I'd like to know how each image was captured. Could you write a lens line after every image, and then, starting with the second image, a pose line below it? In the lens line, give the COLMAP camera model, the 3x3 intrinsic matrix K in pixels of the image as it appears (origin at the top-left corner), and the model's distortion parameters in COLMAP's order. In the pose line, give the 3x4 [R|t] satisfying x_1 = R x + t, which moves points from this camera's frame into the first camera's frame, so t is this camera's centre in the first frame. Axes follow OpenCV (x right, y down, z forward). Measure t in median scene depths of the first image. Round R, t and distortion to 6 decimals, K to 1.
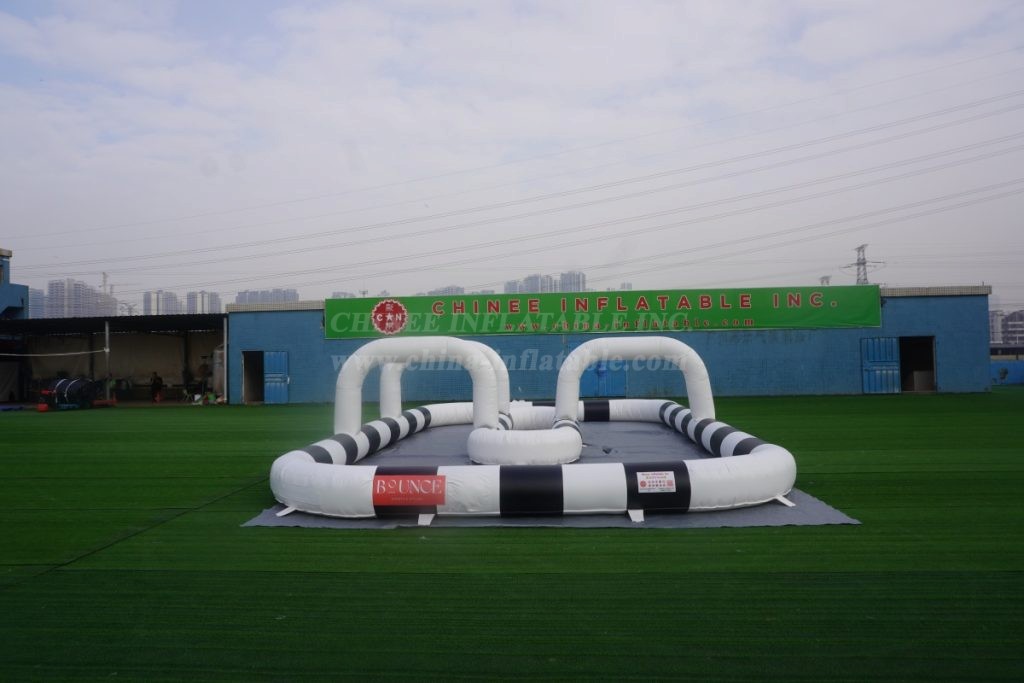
lens RADIAL K [[710.7, 0, 516.0], [0, 710.7, 339.9], [0, 0, 1]] dist [-0.026406, 0.002912]
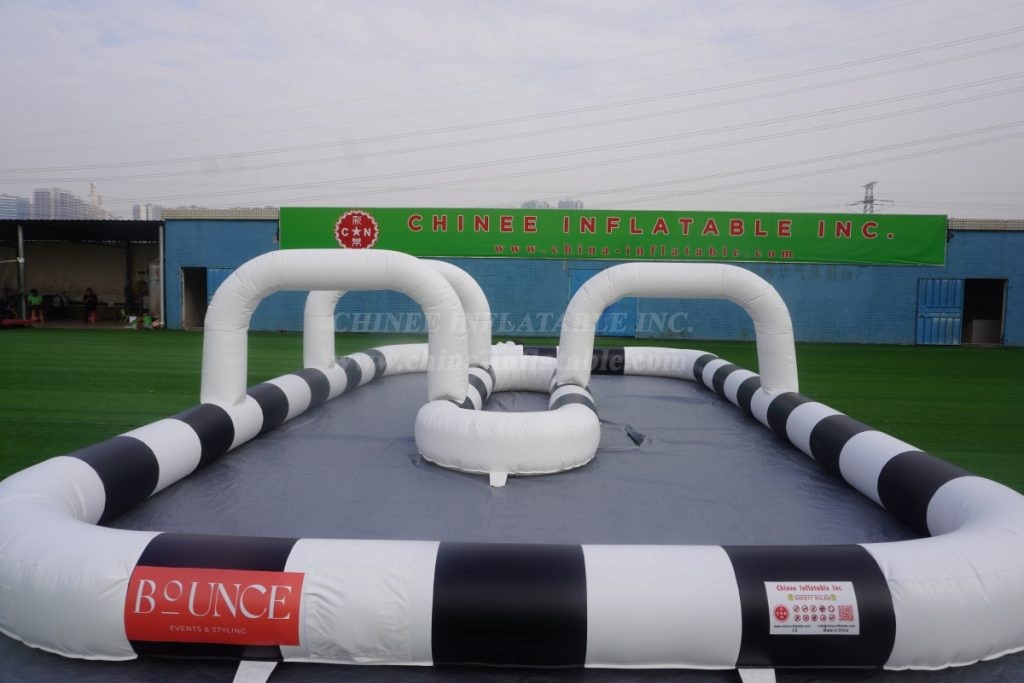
lens RADIAL K [[710.7, 0, 516.0], [0, 710.7, 339.9], [0, 0, 1]] dist [-0.026406, 0.002912]
pose [[0.999305, 0.035573, 0.011162, 0.004059], [-0.036526, 0.994134, 0.101798, 0.002523], [-0.007475, -0.102135, 0.994742, 0.164925]]
